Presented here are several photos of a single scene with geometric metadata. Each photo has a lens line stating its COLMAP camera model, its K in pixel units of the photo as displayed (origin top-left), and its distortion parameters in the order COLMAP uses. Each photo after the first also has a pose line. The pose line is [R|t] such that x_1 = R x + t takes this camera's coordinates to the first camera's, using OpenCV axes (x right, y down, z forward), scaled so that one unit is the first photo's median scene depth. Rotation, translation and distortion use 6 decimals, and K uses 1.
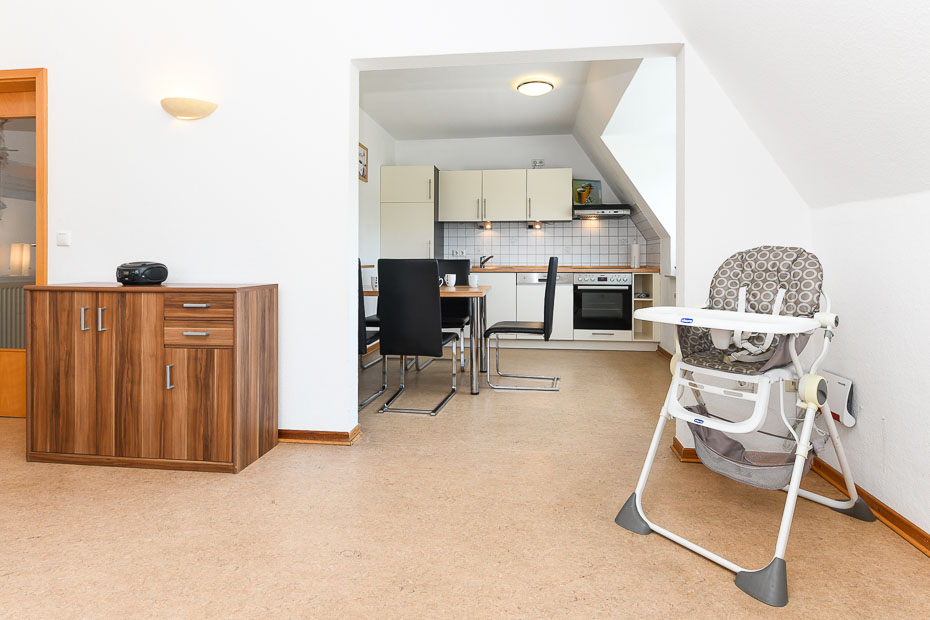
lens RADIAL K [[449.1, 0, 437.4], [0, 449.1, 259.0], [0, 0, 1]] dist [0.014964, -0.000119]
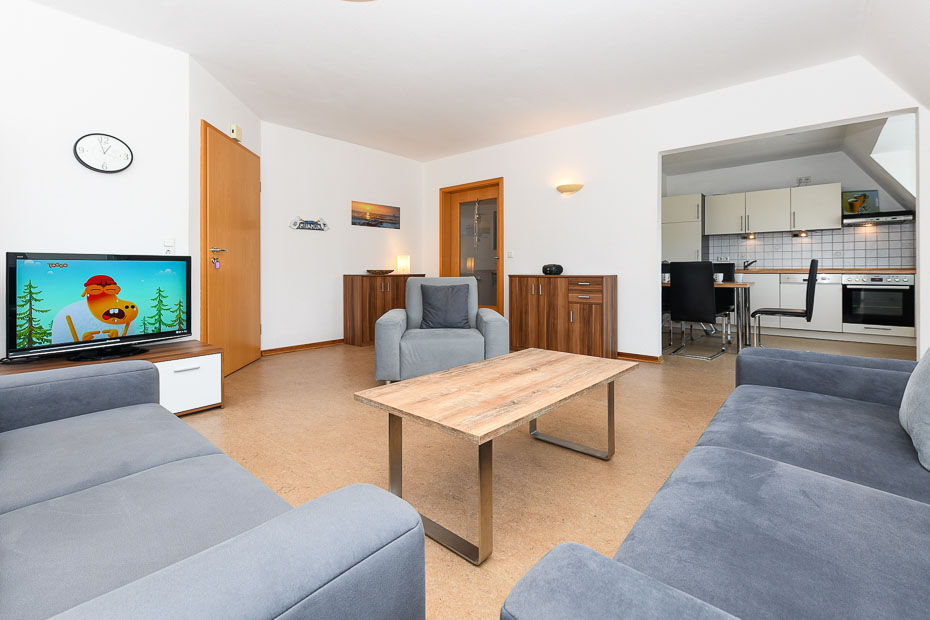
lens RADIAL K [[365.0, 0, 487.6], [0, 365.0, 268.5], [0, 0, 1]] dist [0.000057, 0.000035]
pose [[0.871008, -0.004685, -0.491247, -0.029752], [0.006717, 0.999975, 0.002372, 0.008503], [0.491224, -0.005366, 0.871017, -0.259553]]
